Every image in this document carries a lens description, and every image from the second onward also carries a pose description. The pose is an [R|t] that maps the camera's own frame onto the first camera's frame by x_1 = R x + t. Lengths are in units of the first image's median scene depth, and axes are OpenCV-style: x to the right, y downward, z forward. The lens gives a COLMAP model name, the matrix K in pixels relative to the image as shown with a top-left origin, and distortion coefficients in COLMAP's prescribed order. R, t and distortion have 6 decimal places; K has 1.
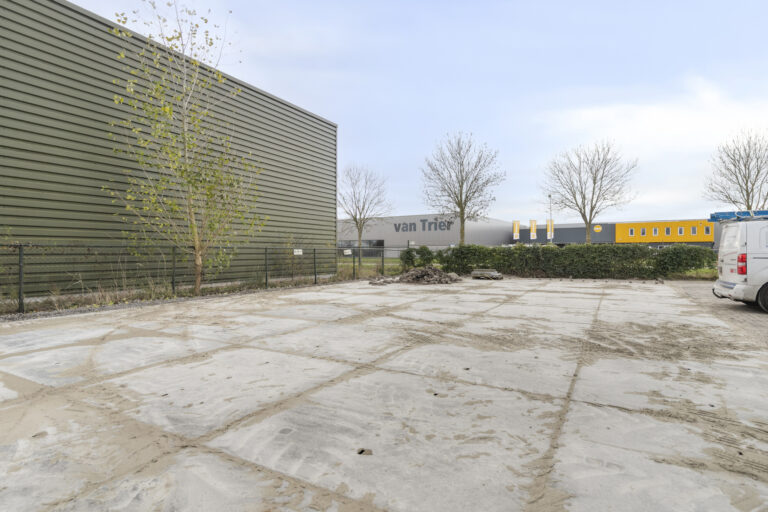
lens RADIAL K [[409.4, 0, 384.4], [0, 409.4, 253.8], [0, 0, 1]] dist [0.006615, 0.000313]
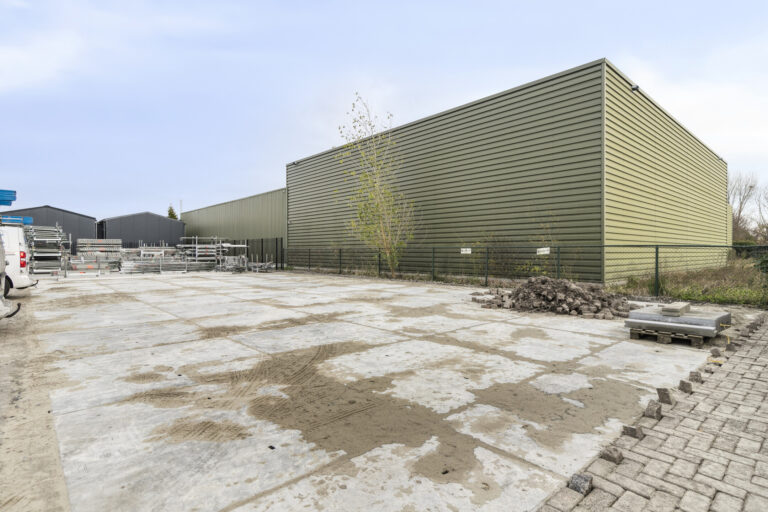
lens RADIAL K [[409.4, 0, 384.3], [0, 409.4, 255.4], [0, 0, 1]] dist [0.006615, 0.000313]
pose [[-0.302946, 0.013995, -0.952905, 0.797120], [-0.001643, 0.999883, 0.015208, -0.008441], [0.953006, 0.006173, -0.302887, 1.110684]]
